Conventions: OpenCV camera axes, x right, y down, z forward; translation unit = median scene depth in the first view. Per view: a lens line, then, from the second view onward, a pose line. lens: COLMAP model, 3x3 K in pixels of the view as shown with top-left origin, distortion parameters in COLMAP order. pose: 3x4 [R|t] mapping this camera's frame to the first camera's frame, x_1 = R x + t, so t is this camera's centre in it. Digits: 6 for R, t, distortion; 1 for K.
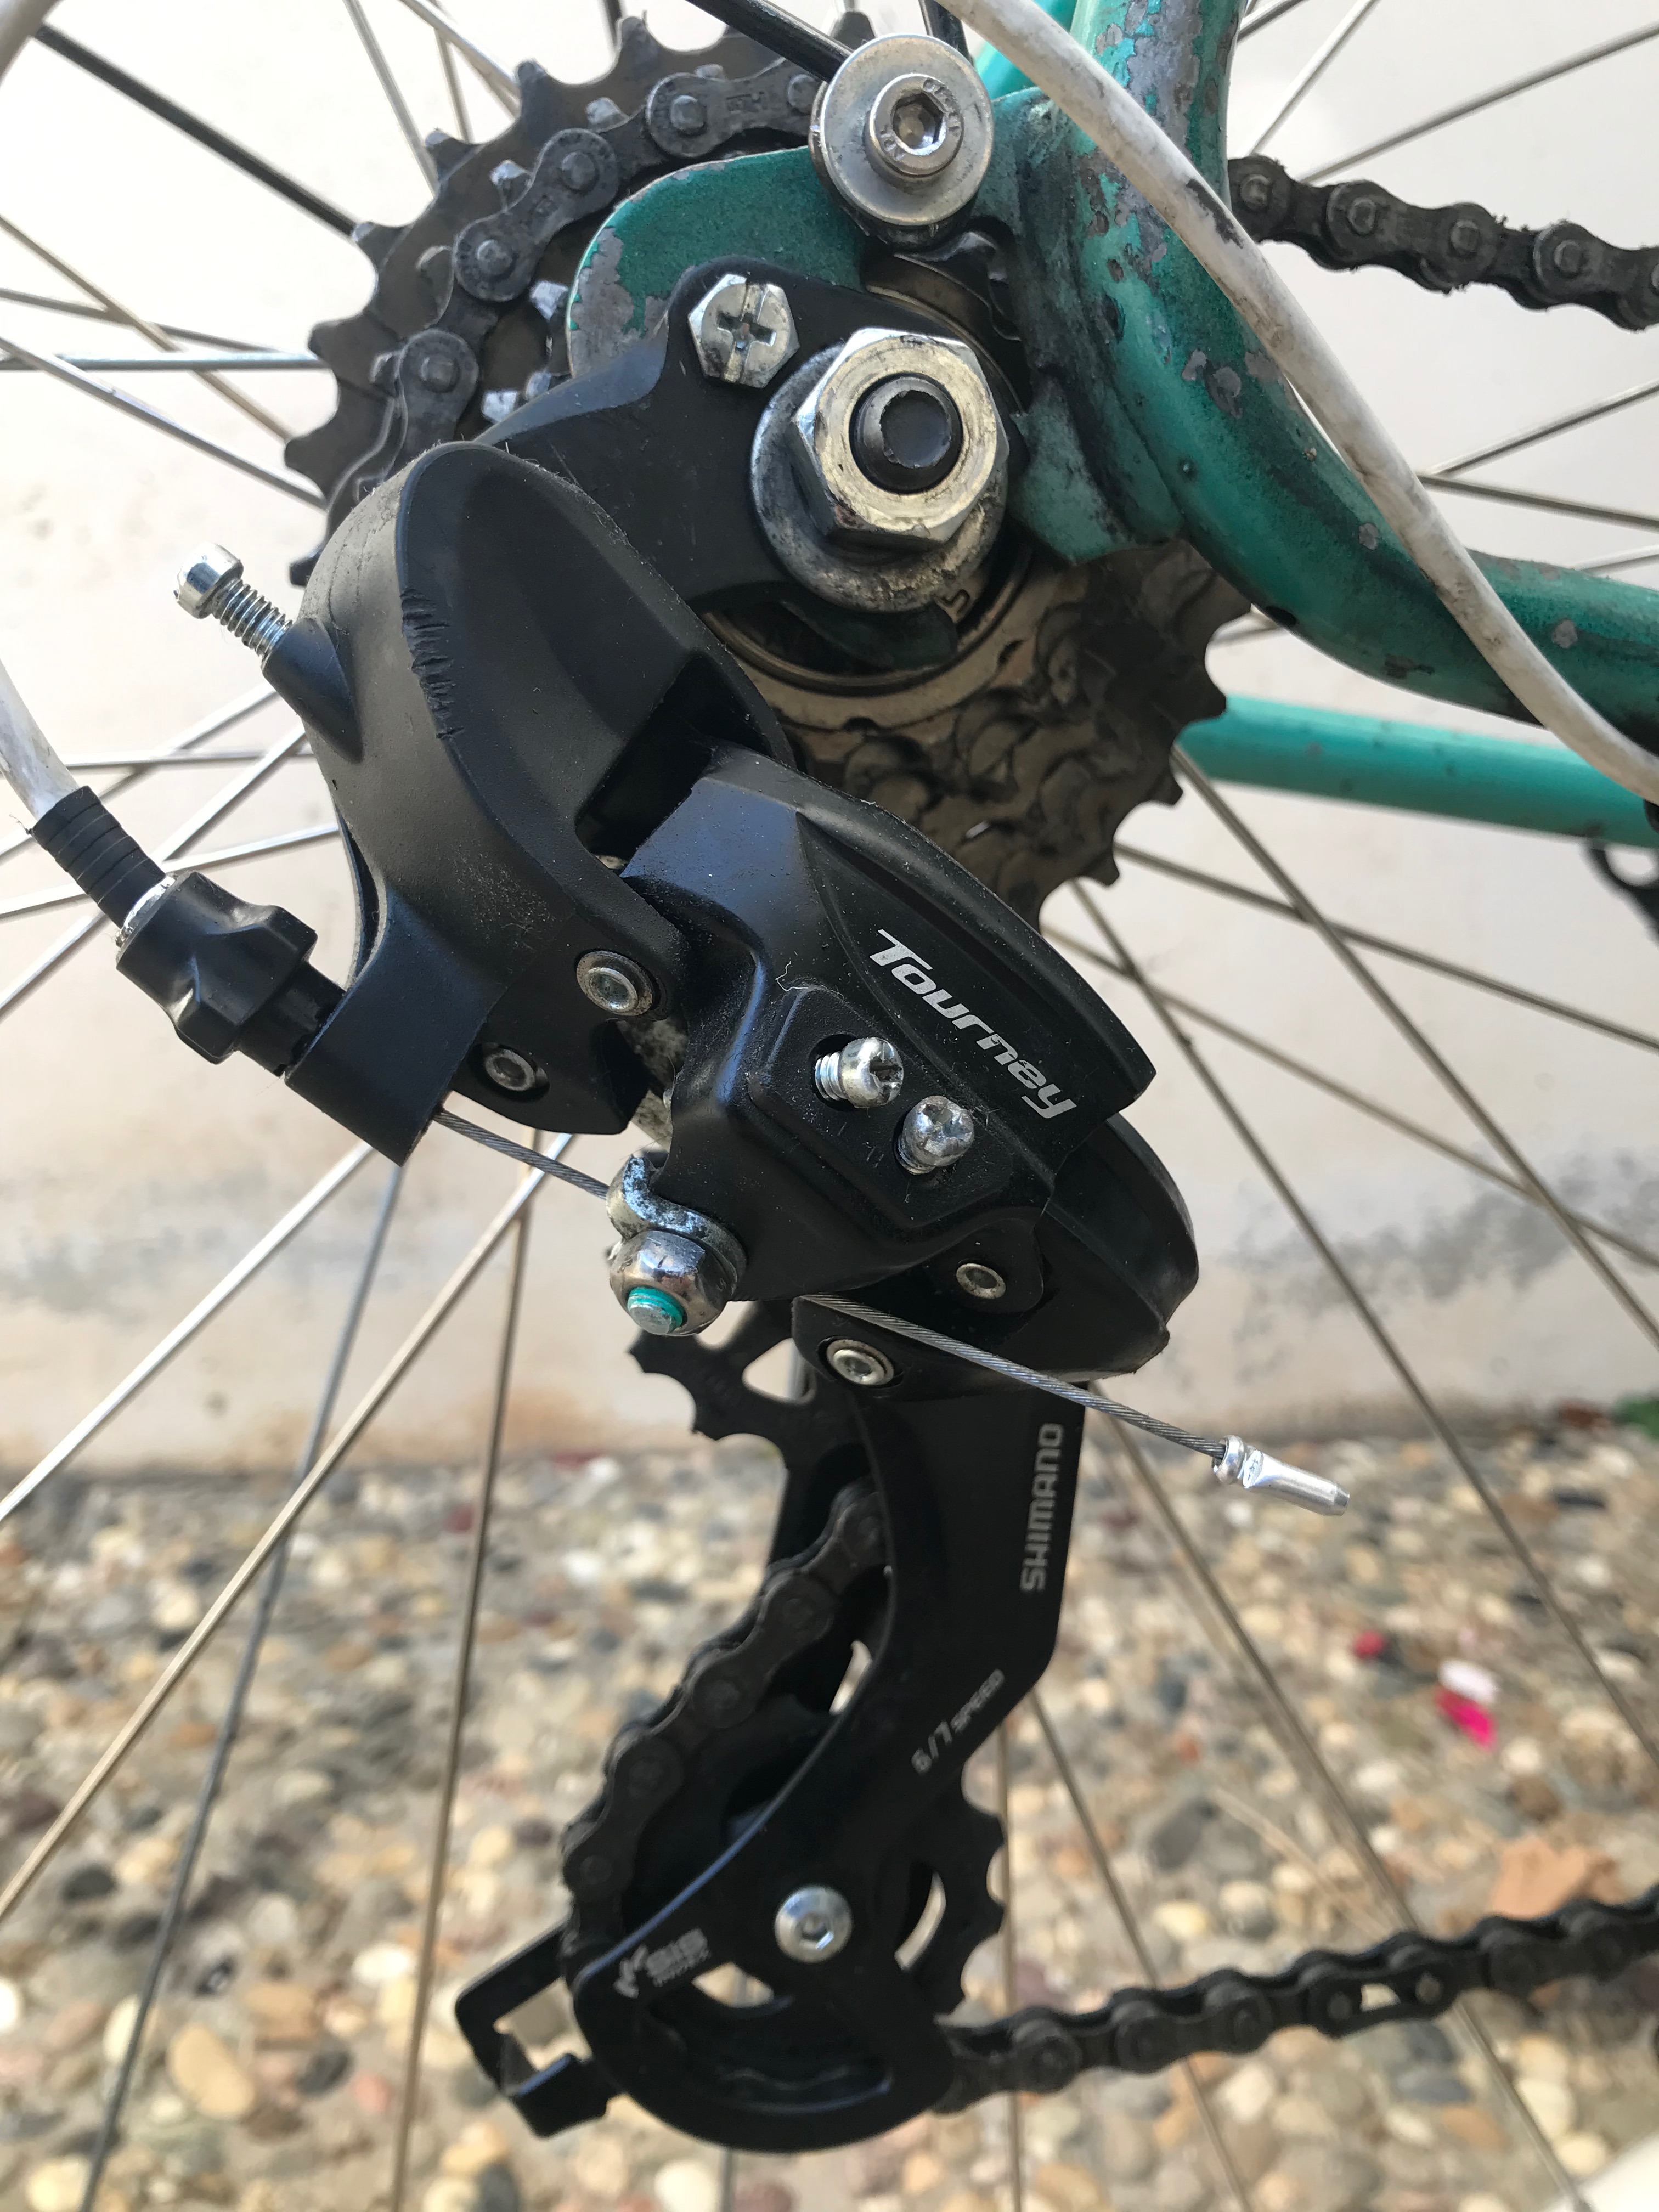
lens RADIAL K [[1833.8, 0, 832.1], [0, 1833.8, 1106.8], [0, 0, 1]] dist [-0.001489, 0.008397]
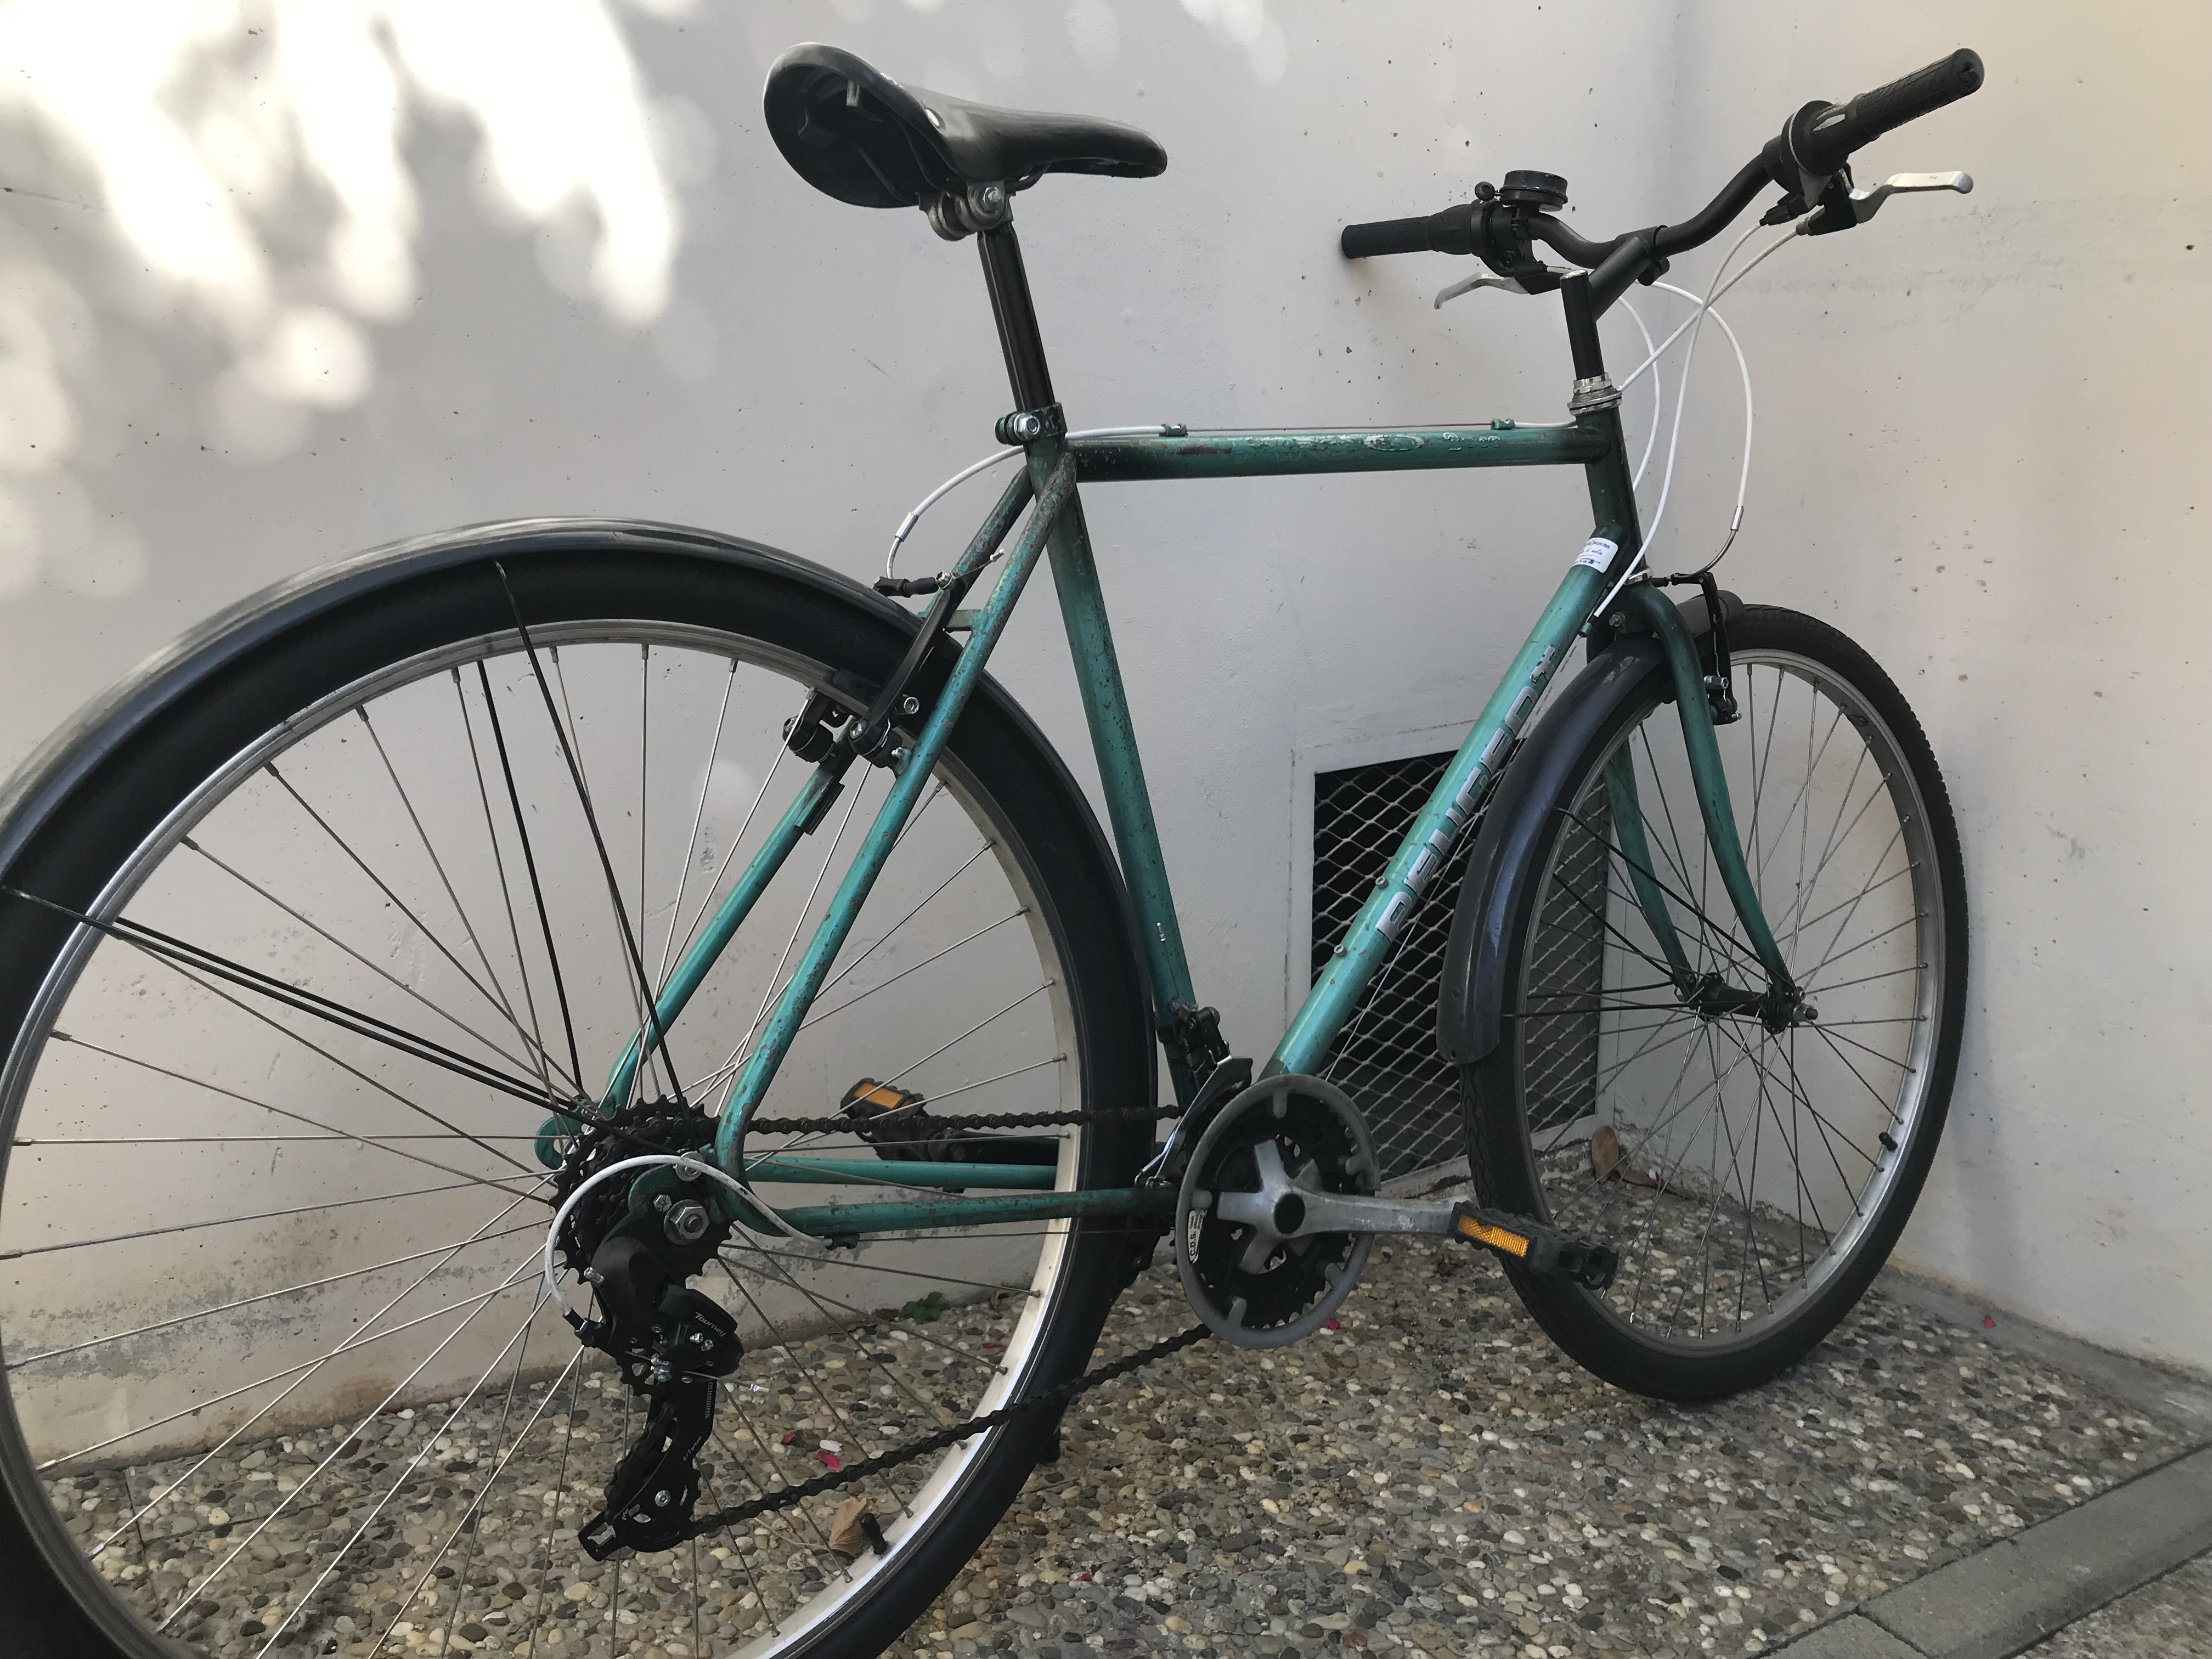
lens RADIAL K [[1833.8, 0, 1107.0], [0, 1833.8, 827.2], [0, 0, 1]] dist [-0.001489, 0.008397]
pose [[0.898228, -0.017194, 0.439194, -0.367122], [0.048361, 0.997034, -0.059874, -0.333176], [-0.436862, 0.075021, 0.896395, -1.373921]]
